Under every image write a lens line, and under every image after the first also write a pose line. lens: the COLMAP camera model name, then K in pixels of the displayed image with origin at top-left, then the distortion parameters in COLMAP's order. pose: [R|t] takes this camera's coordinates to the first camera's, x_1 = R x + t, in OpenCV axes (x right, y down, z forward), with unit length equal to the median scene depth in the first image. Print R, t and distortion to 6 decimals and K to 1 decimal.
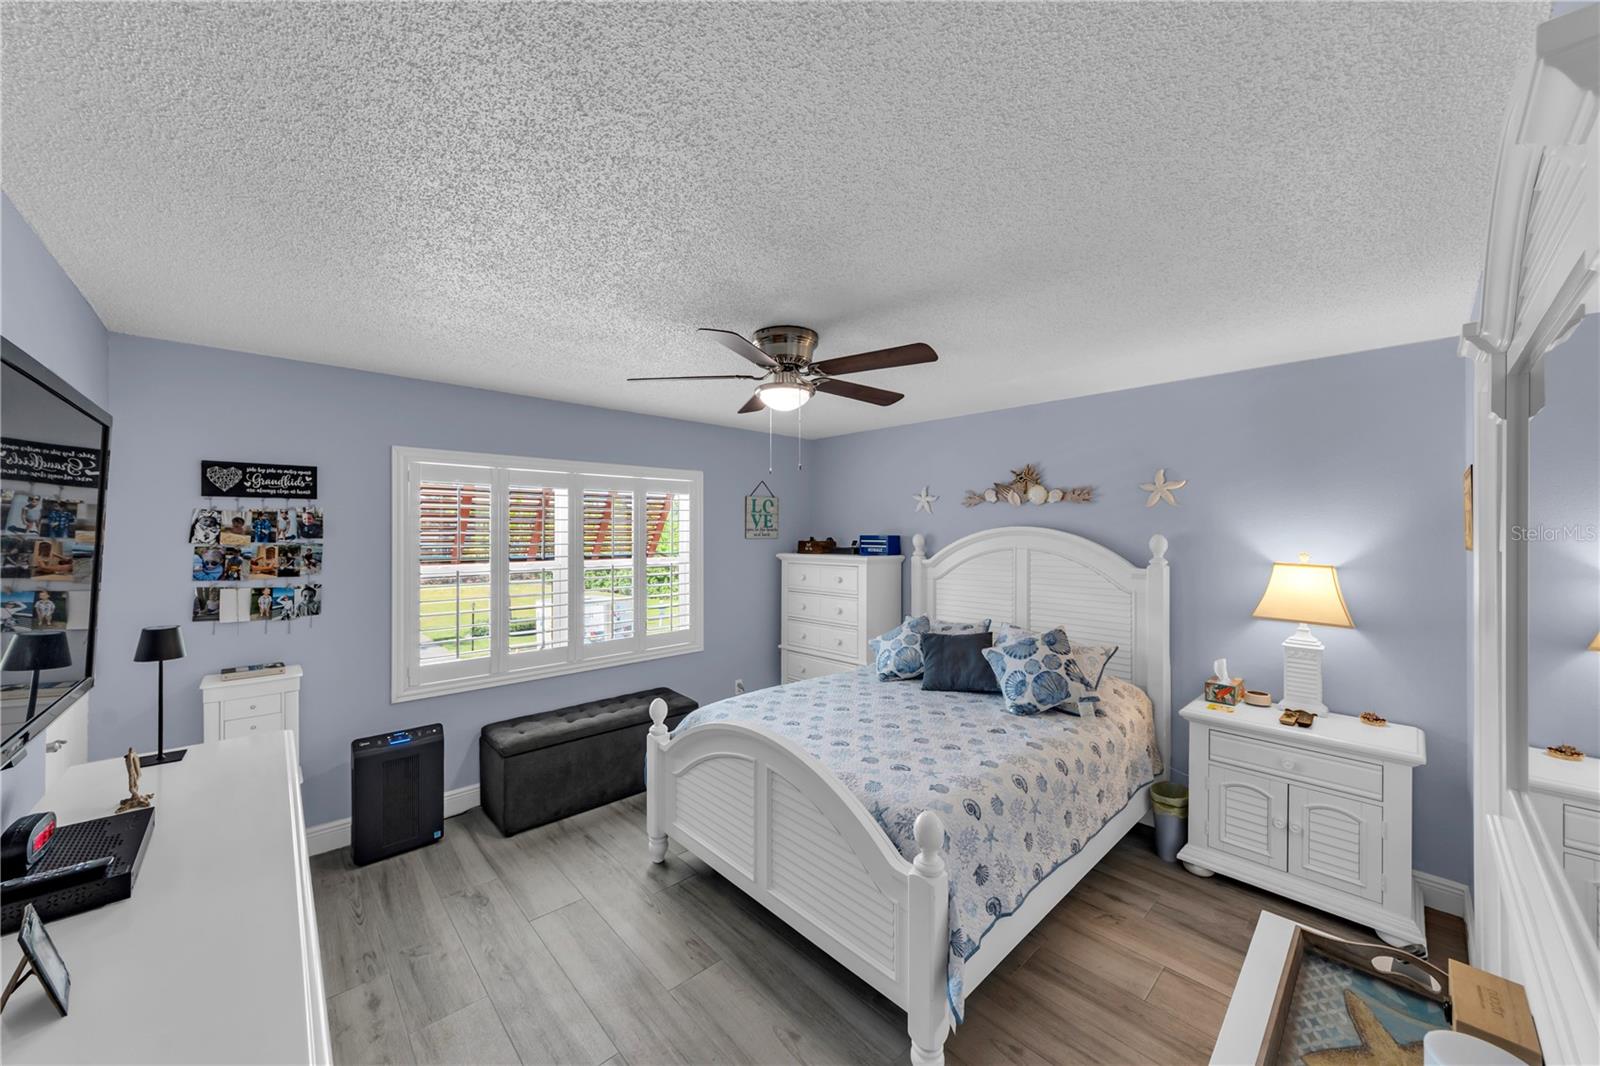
lens RADIAL K [[574.1, 0, 783.8], [0, 574.1, 531.7], [0, 0, 1]] dist [0.002908, -0.000068]
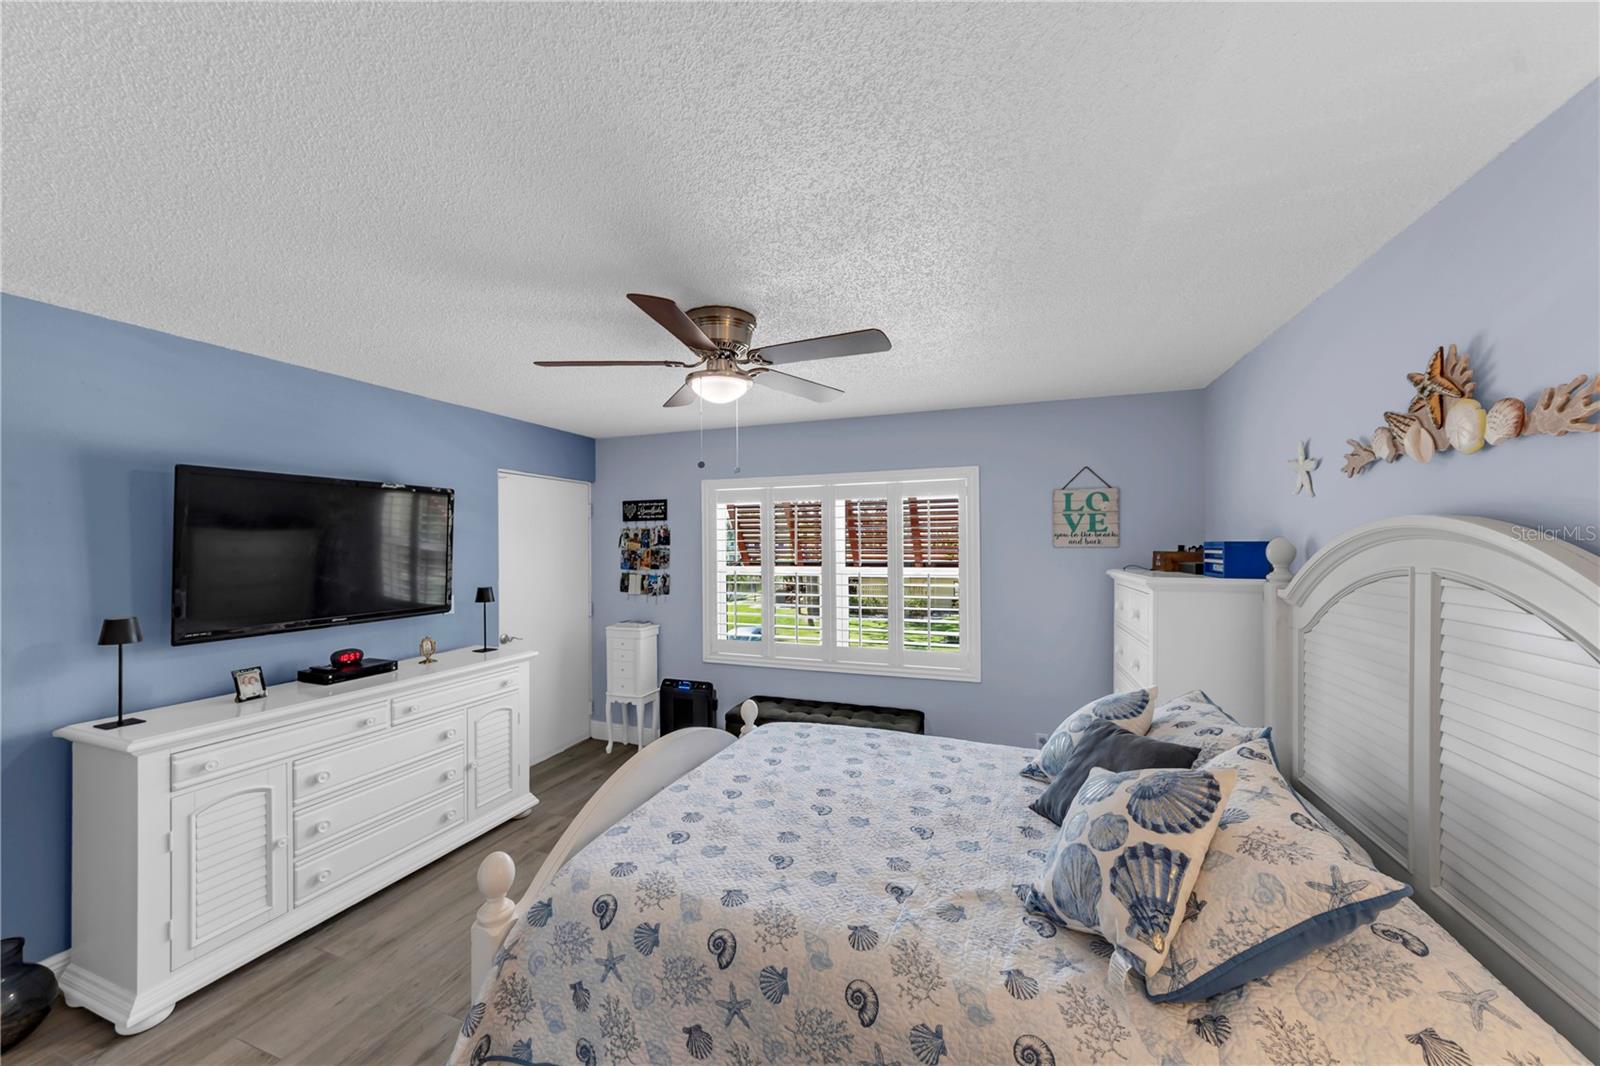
lens RADIAL K [[577.0, 0, 792.4], [0, 577.0, 536.5], [0, 0, 1]] dist [-0.000338, -0.000214]
pose [[0.458624, -0.014266, -0.888516, 0.754027], [0.005901, 0.999898, -0.013009, 0.010160], [0.888611, 0.000723, 0.458661, 0.599522]]
